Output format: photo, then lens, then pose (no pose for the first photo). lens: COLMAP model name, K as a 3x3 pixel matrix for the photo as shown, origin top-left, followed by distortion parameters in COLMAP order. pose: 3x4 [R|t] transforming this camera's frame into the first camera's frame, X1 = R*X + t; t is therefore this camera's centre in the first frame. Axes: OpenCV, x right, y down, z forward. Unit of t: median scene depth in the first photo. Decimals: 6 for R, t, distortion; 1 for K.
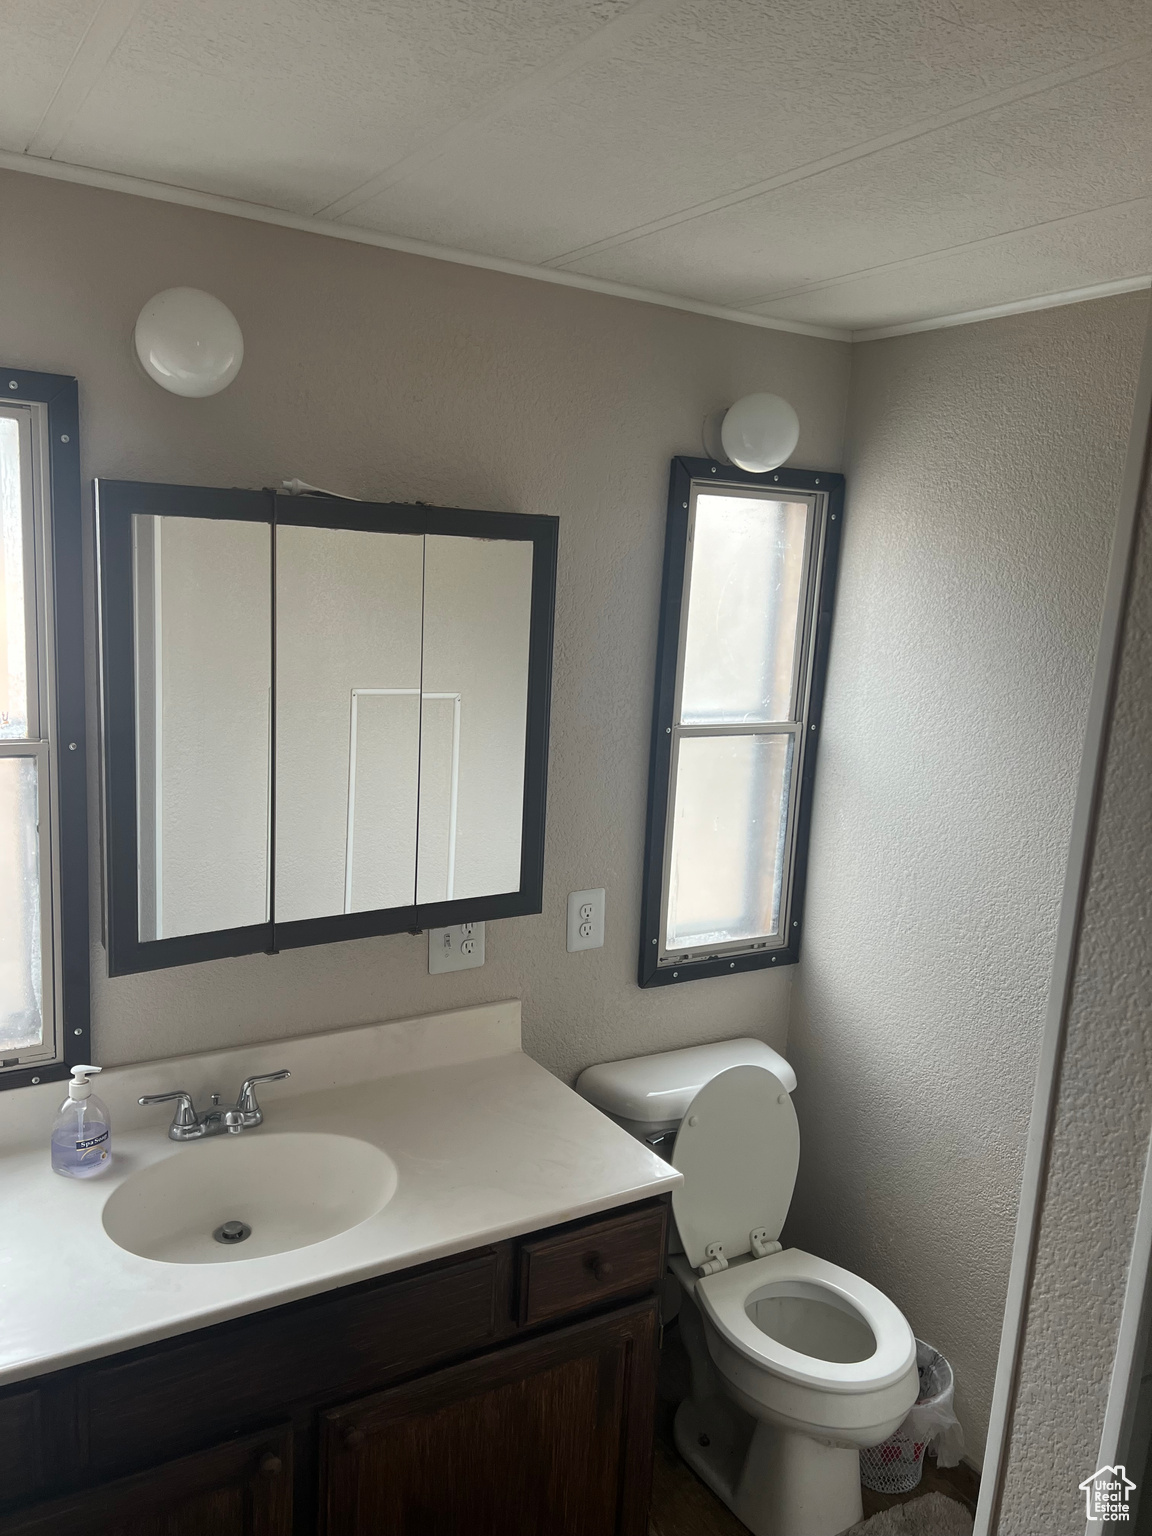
lens RADIAL K [[1153.3, 0, 571.9], [0, 1153.3, 762.4], [0, 0, 1]] dist [0.042113, -0.049987]
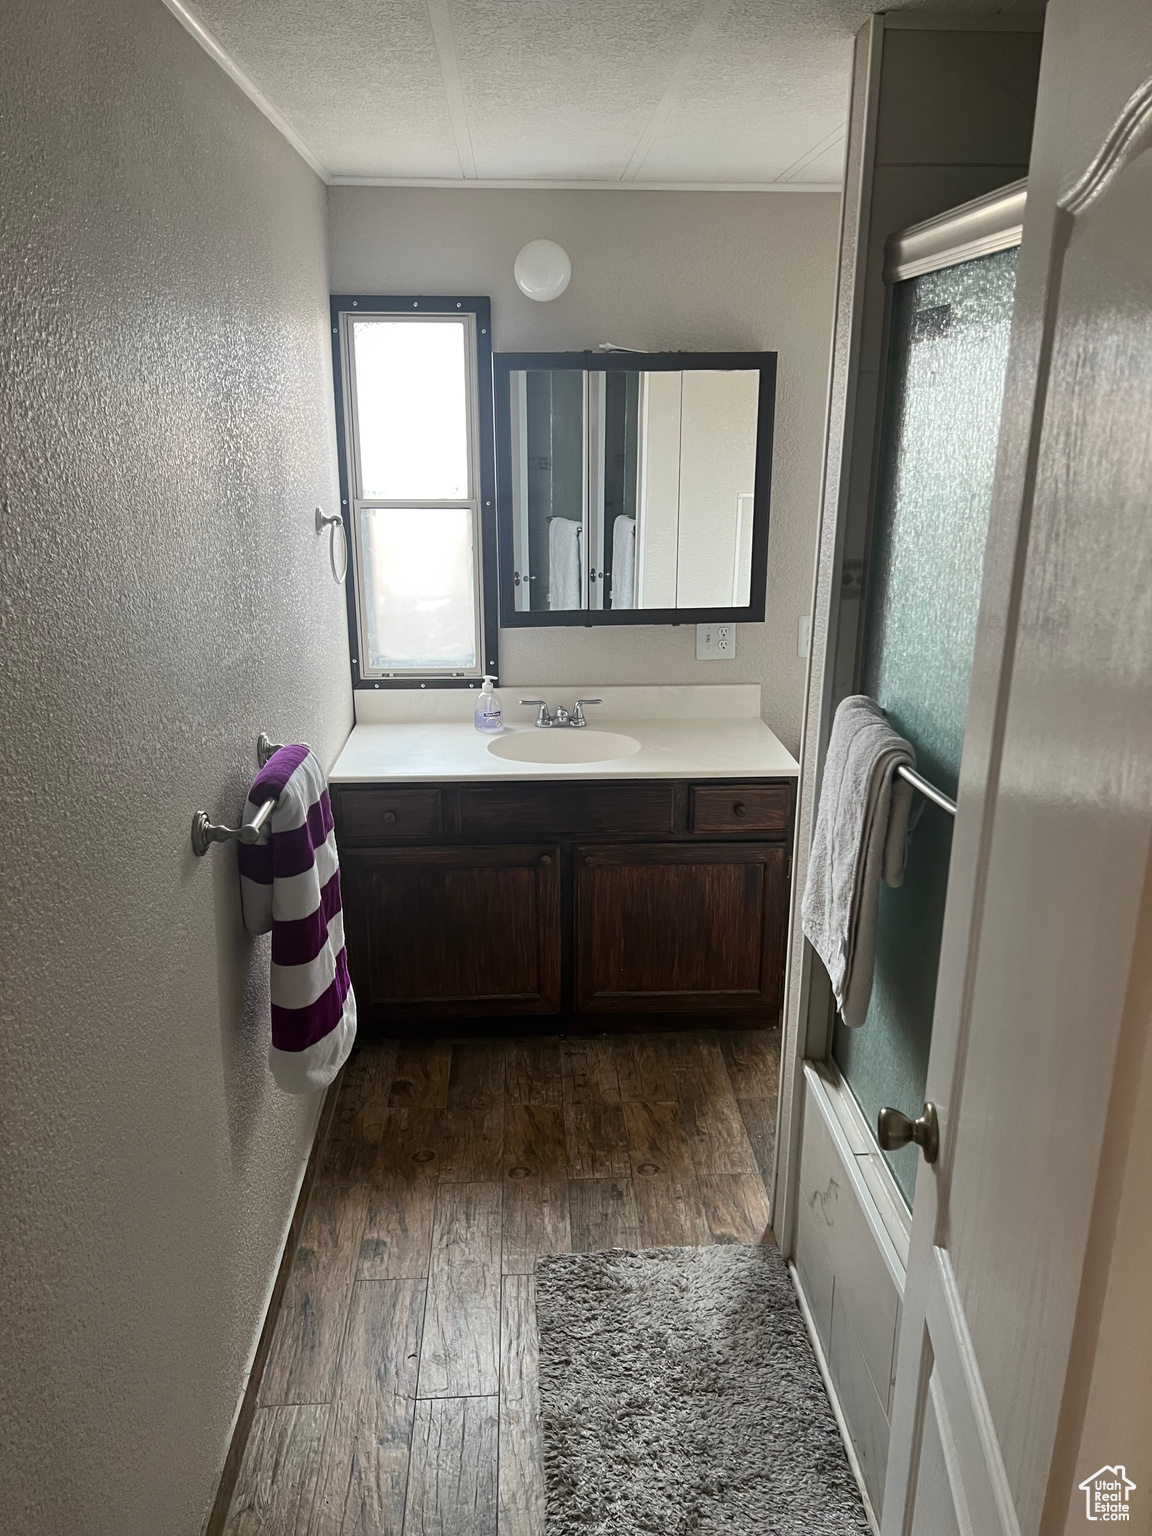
lens RADIAL K [[1153.3, 0, 581.1], [0, 1153.3, 768.3], [0, 0, 1]] dist [0.042113, -0.049987]
pose [[0.877448, 0.089547, -0.471239, 0.596950], [-0.035708, 0.991888, 0.121995, 0.171822], [0.478340, -0.090217, 0.873528, -0.573478]]
